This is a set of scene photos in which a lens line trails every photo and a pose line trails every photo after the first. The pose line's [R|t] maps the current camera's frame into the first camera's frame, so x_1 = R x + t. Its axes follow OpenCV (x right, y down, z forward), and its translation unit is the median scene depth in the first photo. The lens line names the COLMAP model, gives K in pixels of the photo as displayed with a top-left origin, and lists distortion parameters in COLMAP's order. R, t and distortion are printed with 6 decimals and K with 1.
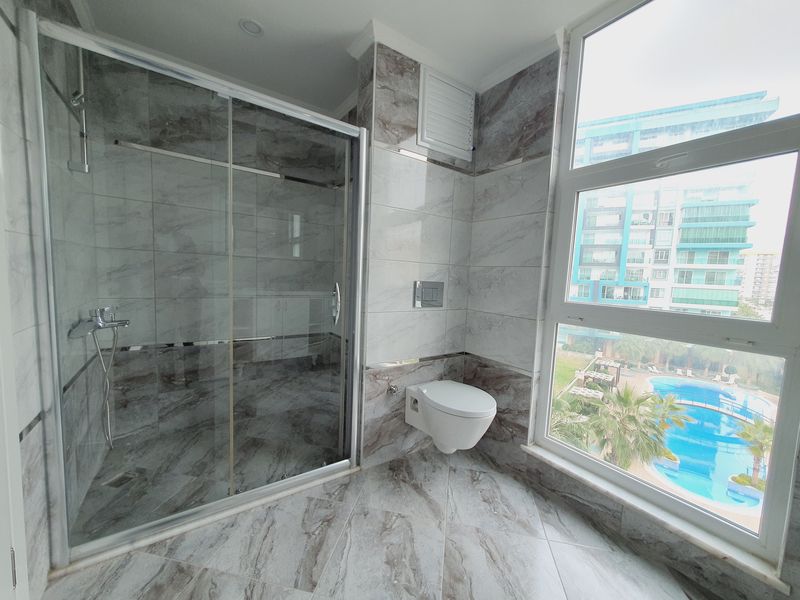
lens RADIAL K [[313.9, 0, 395.3], [0, 313.9, 298.3], [0, 0, 1]] dist [0.000531, 0.000002]
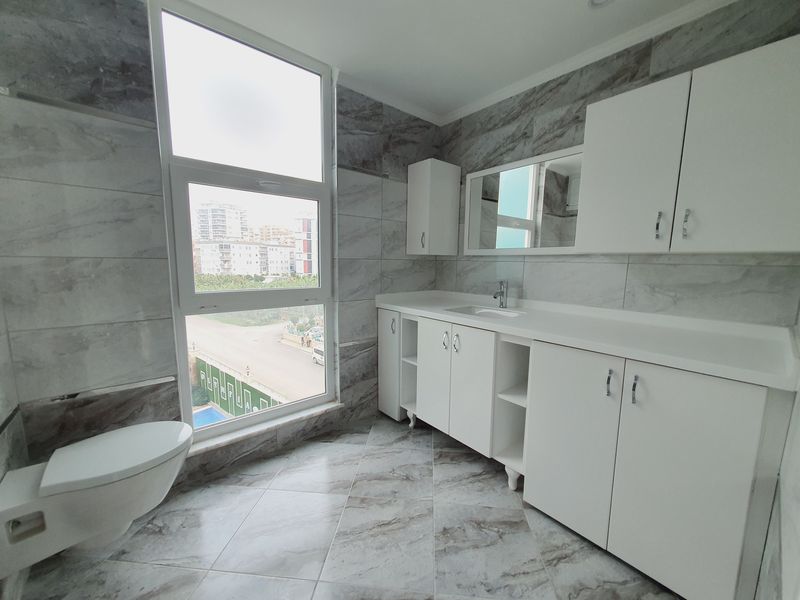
lens RADIAL K [[313.9, 0, 397.2], [0, 313.9, 302.5], [0, 0, 1]] dist [0.000531, 0.000002]
pose [[-0.096729, -0.169948, 0.980694, -0.534320], [0.066402, 0.982017, 0.176727, -0.098840], [-0.993093, 0.082215, -0.083705, 0.460708]]
